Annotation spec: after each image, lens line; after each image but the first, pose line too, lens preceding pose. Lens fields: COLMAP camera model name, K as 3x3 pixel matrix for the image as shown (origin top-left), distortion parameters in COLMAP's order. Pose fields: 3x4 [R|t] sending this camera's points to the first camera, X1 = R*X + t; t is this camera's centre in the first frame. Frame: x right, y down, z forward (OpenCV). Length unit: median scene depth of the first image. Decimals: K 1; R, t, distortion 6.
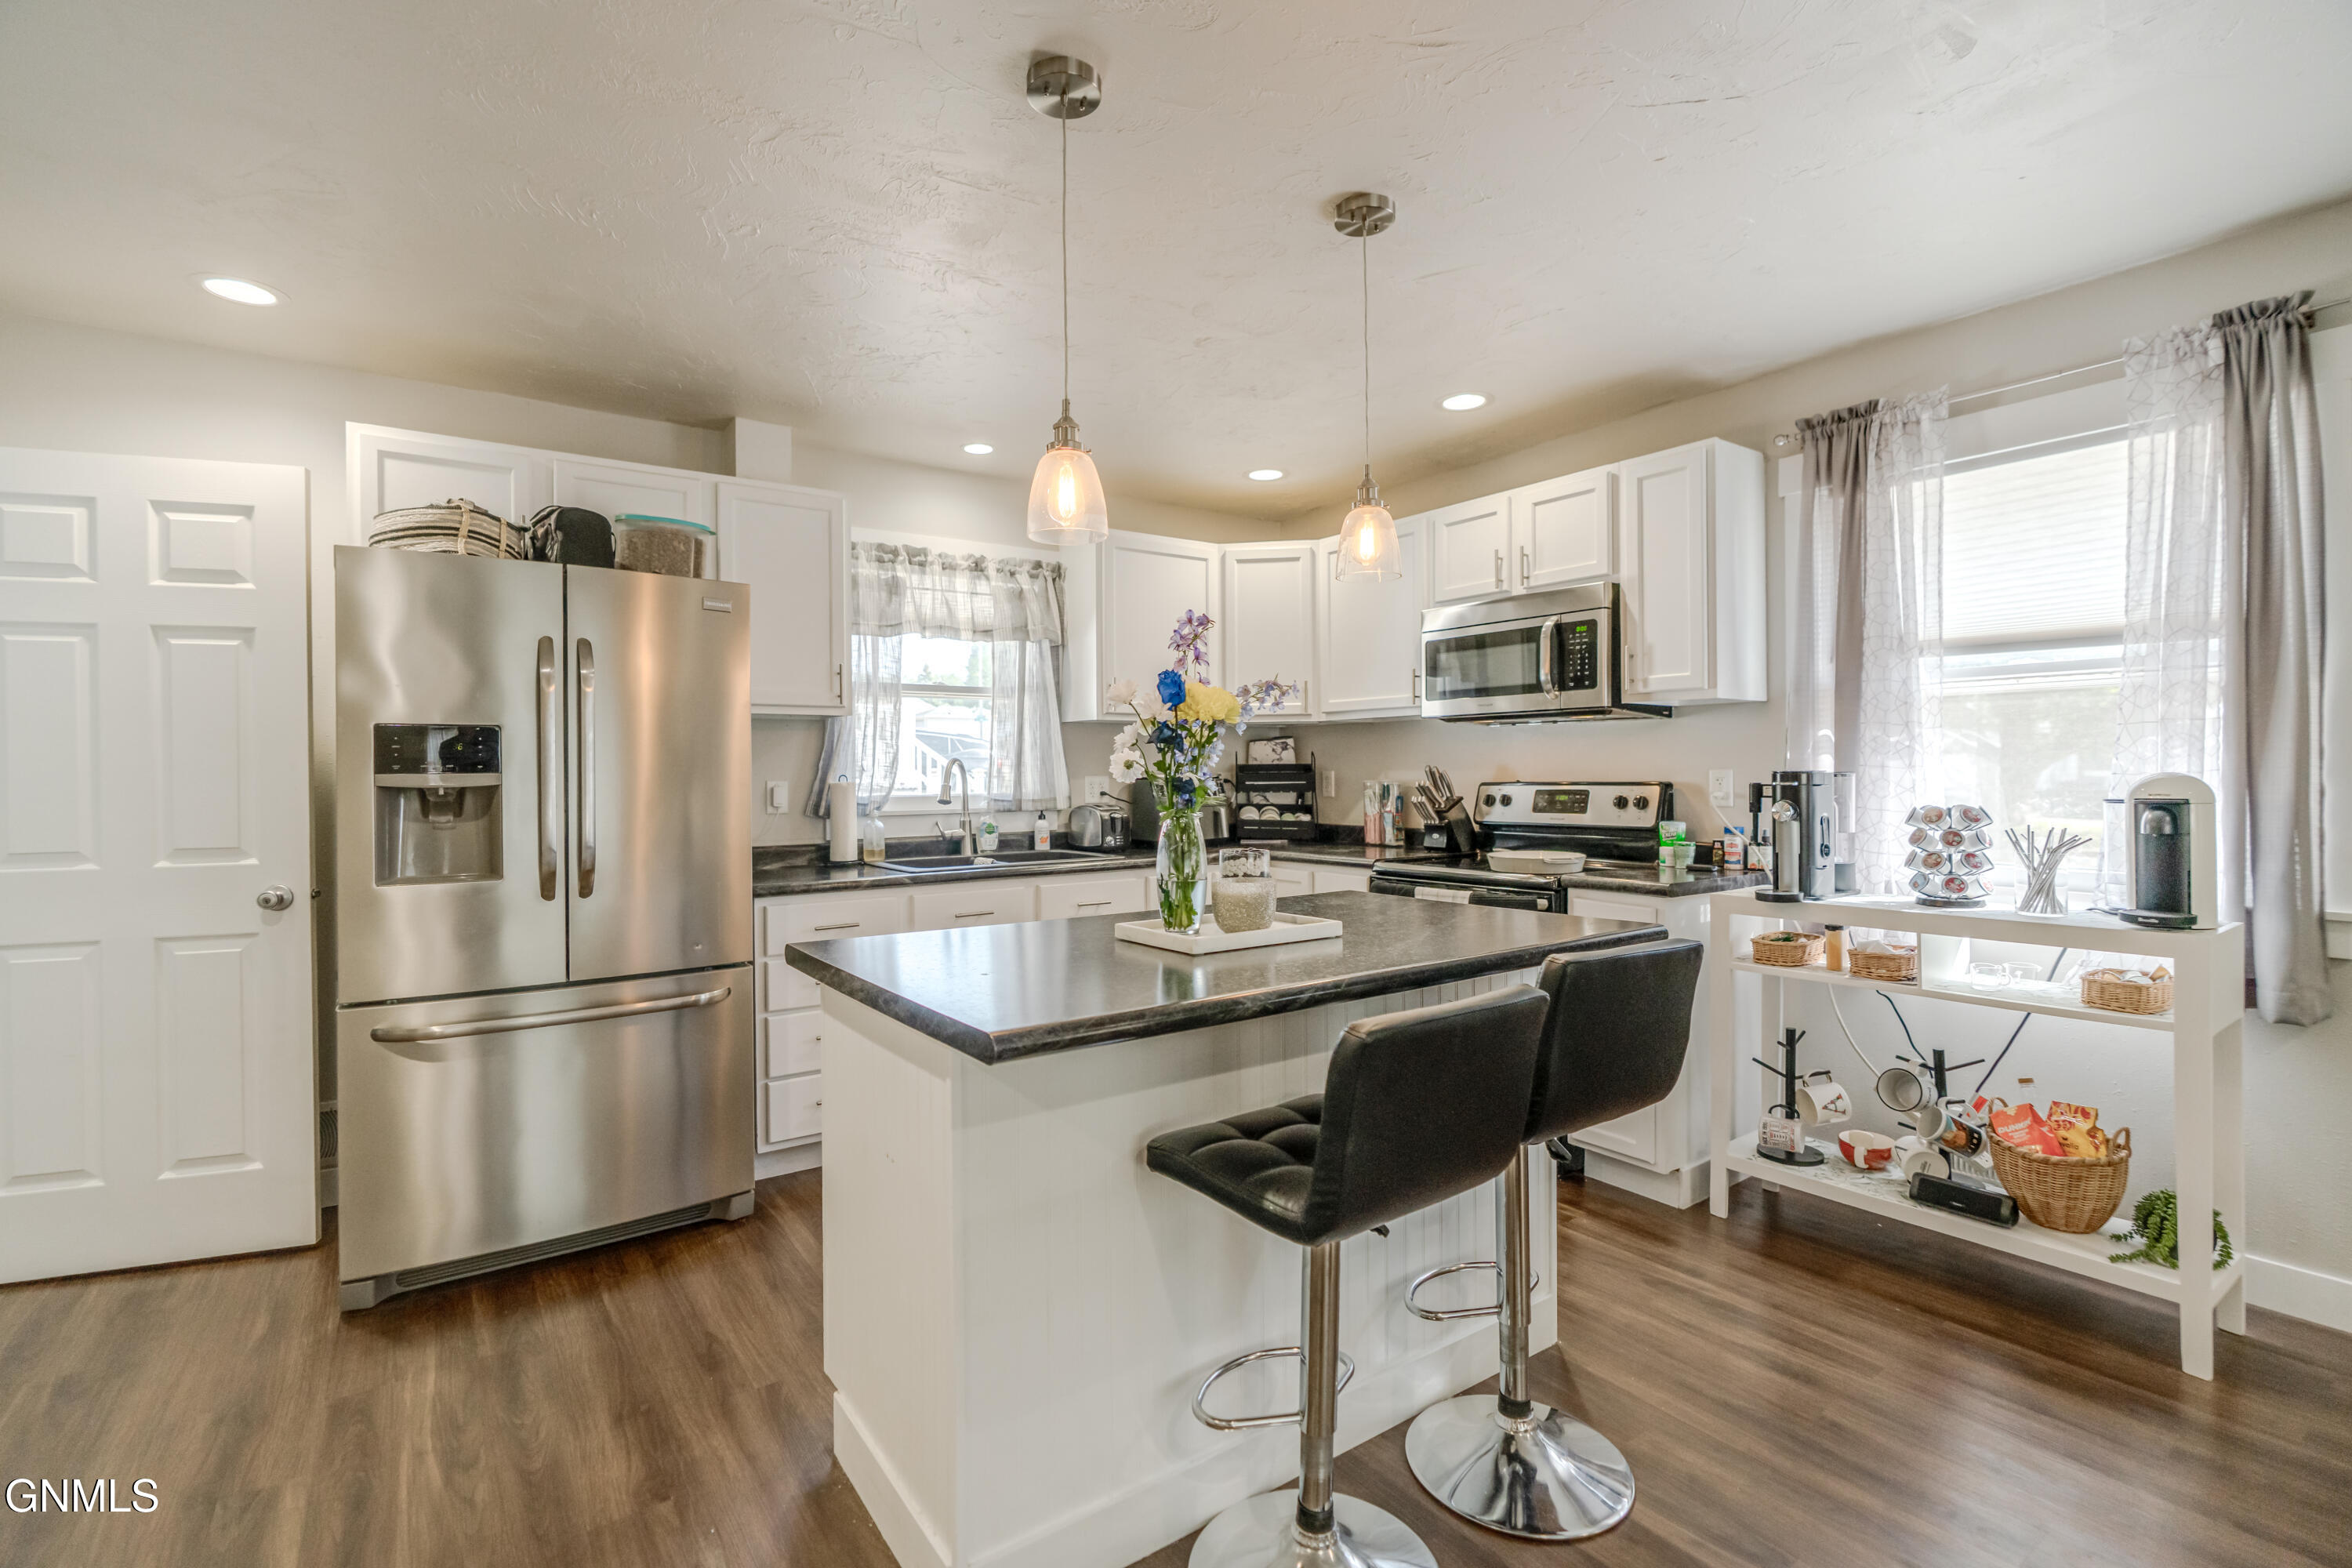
lens RADIAL K [[1043.0, 0, 1176.0], [0, 1043.0, 784.0], [0, 0, 1]] dist [-0.005138, -0.000066]
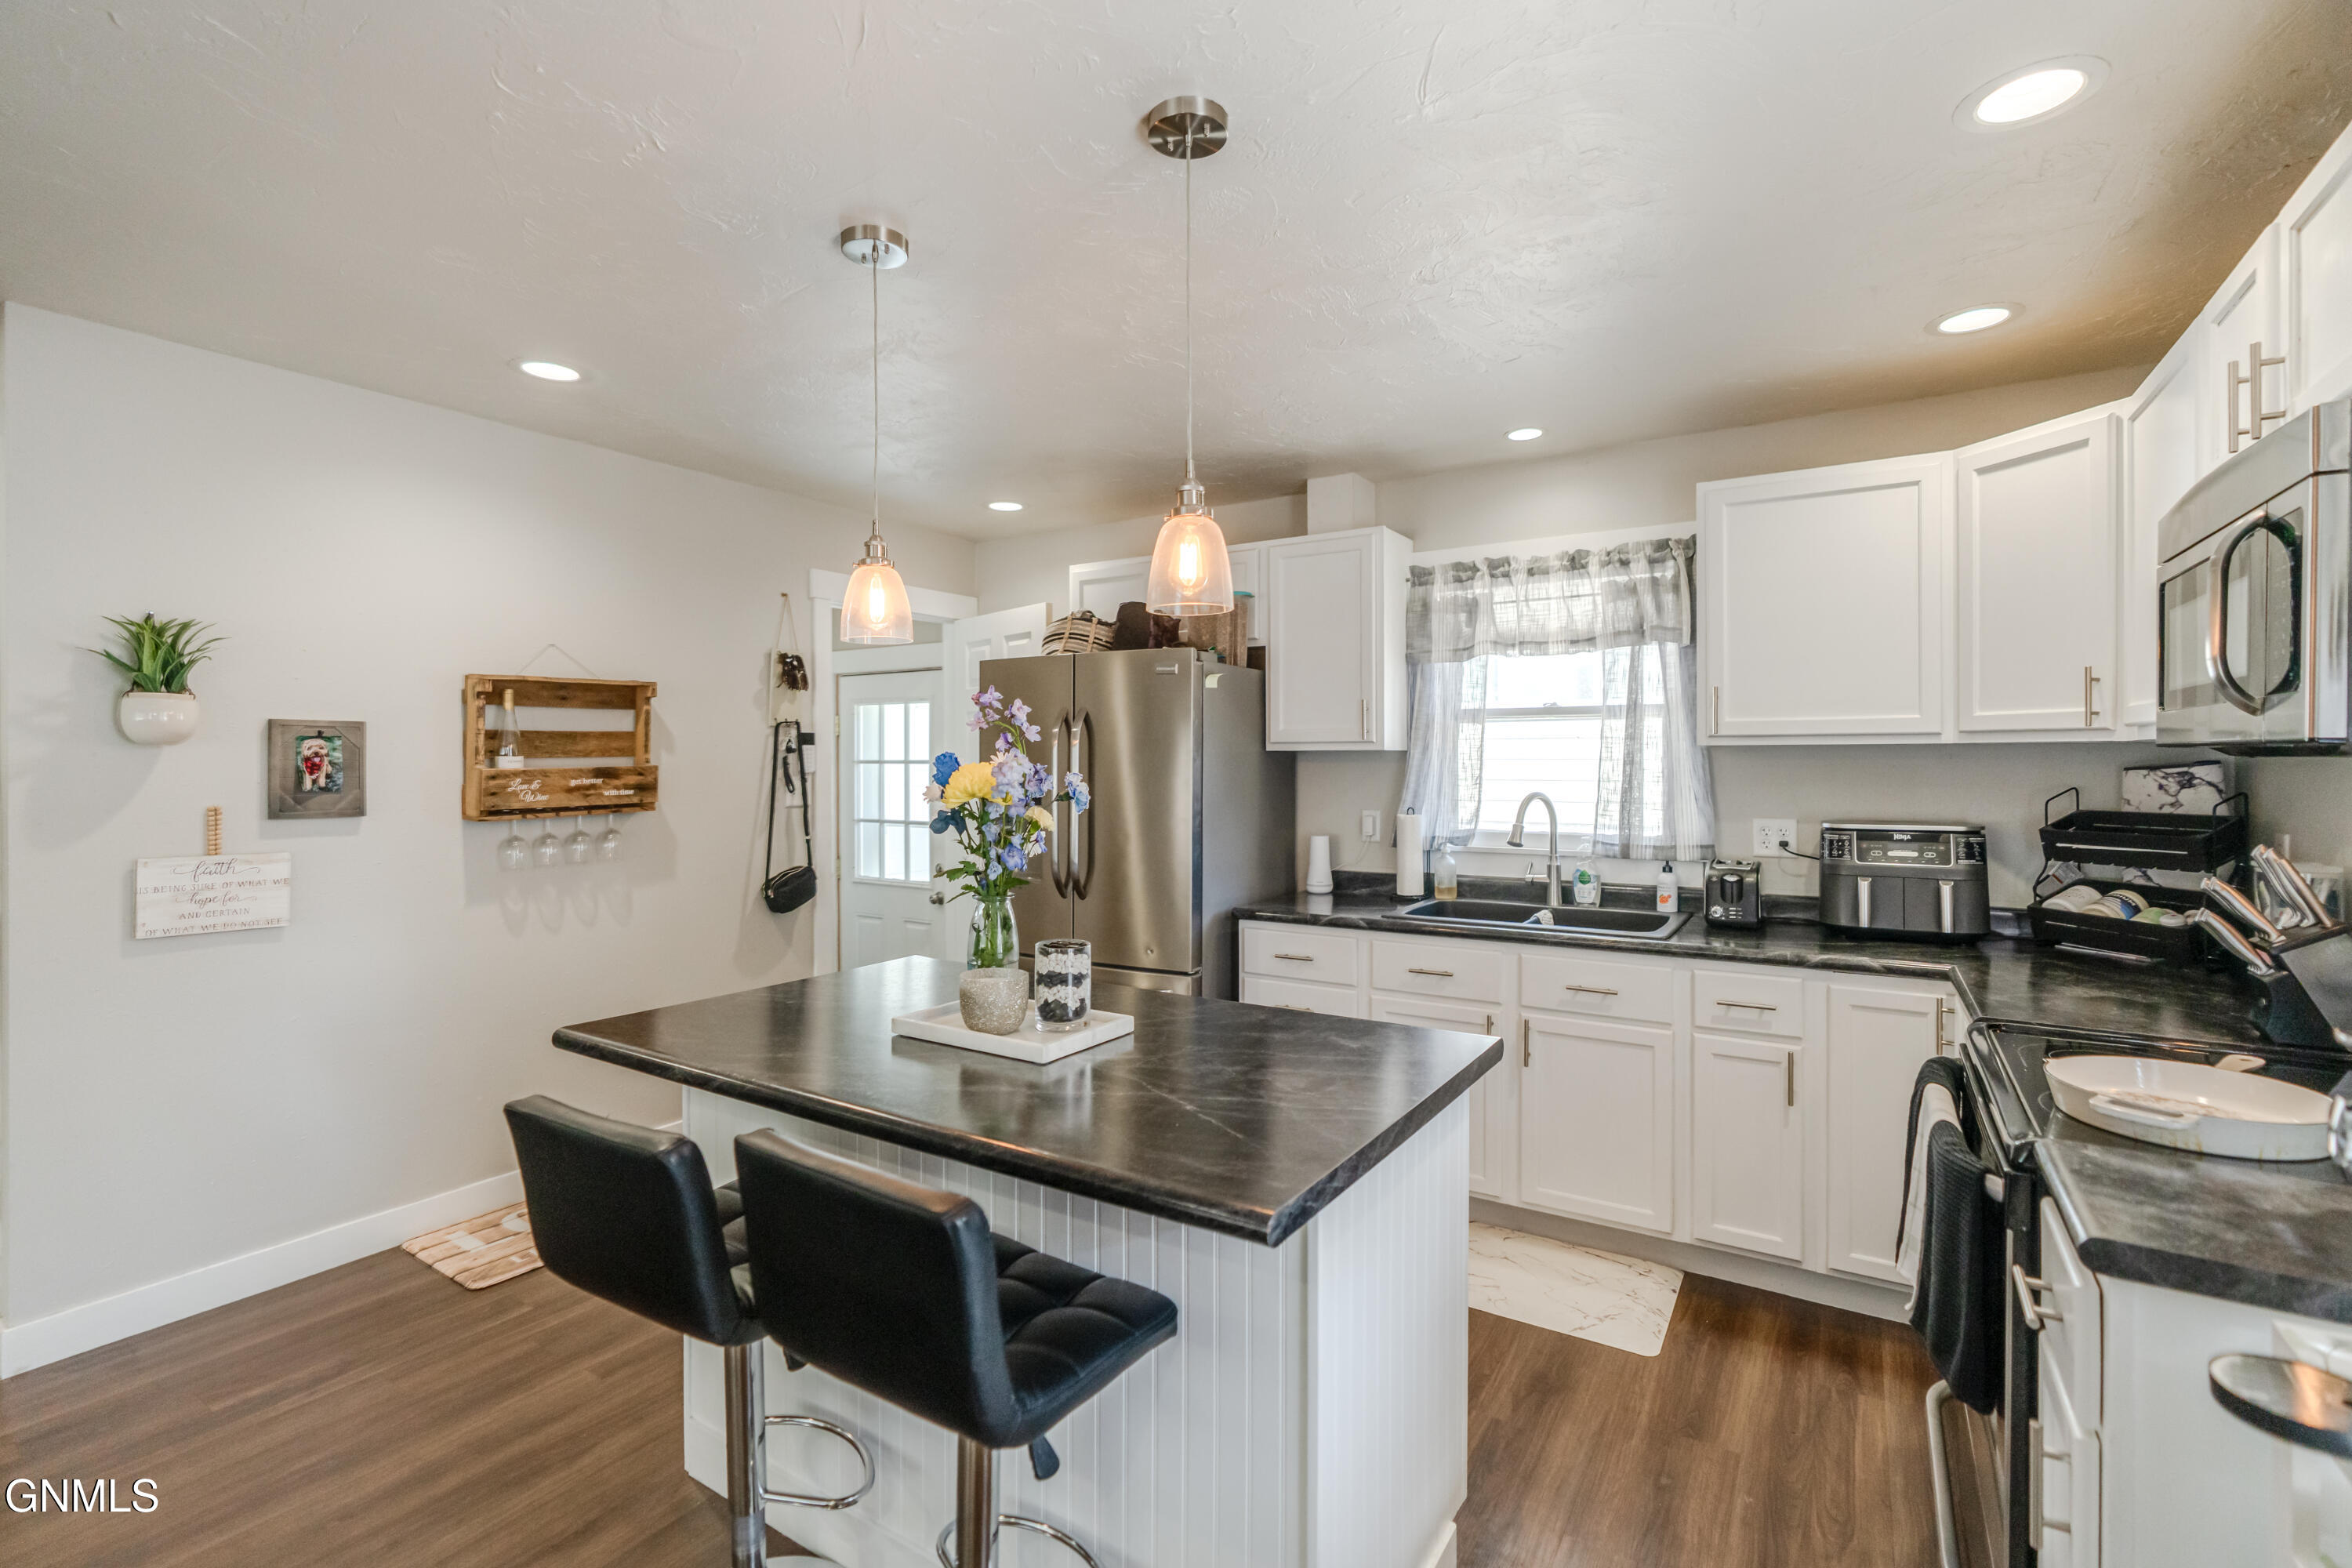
lens RADIAL K [[1069.3, 0, 1197.1], [0, 1069.3, 773.8], [0, 0, 1]] dist [-0.000126, 0.000558]
pose [[0.384322, 0.021645, -0.922946, 0.556090], [-0.013148, 0.999752, 0.017971, -0.058011], [0.923106, 0.005228, 0.384511, 0.442394]]
